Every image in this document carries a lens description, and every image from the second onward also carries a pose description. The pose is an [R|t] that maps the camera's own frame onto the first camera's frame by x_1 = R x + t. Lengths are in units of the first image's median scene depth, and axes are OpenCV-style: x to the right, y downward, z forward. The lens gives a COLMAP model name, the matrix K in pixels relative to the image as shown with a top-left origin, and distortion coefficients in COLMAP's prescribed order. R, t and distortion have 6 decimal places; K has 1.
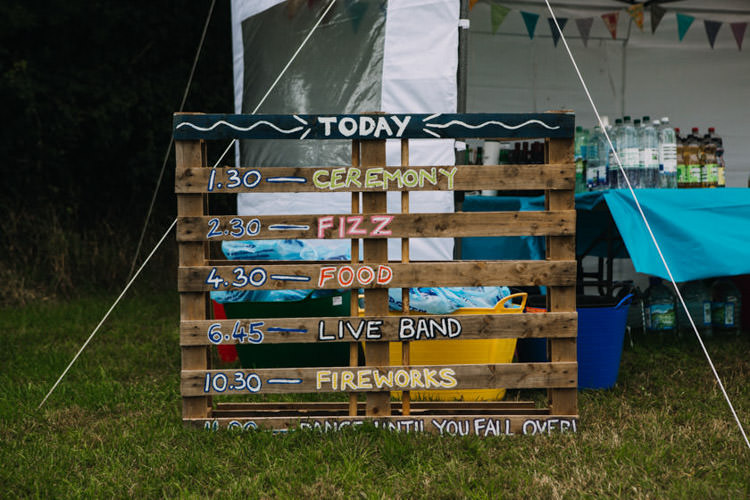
lens RADIAL K [[1354.6, 0, 374.9], [0, 1354.6, 249.2], [0, 0, 1]] dist [0.020420, 0.000000]
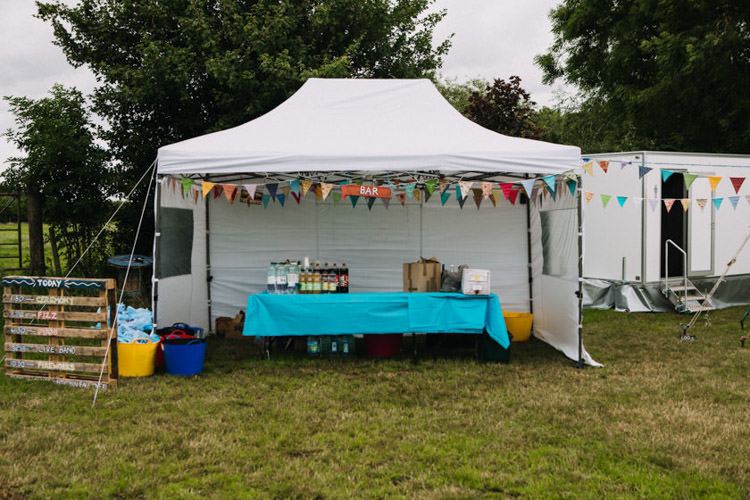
lens RADIAL K [[934.4, 0, 374.9], [0, 934.4, 249.8], [0, 0, 1]] dist [-0.018631, 0.000000]
pose [[0.907182, 0.017293, -0.420383, 1.543633], [-0.022513, 0.999719, -0.007459, -0.166824], [0.420136, 0.016231, 0.907316, -0.610943]]
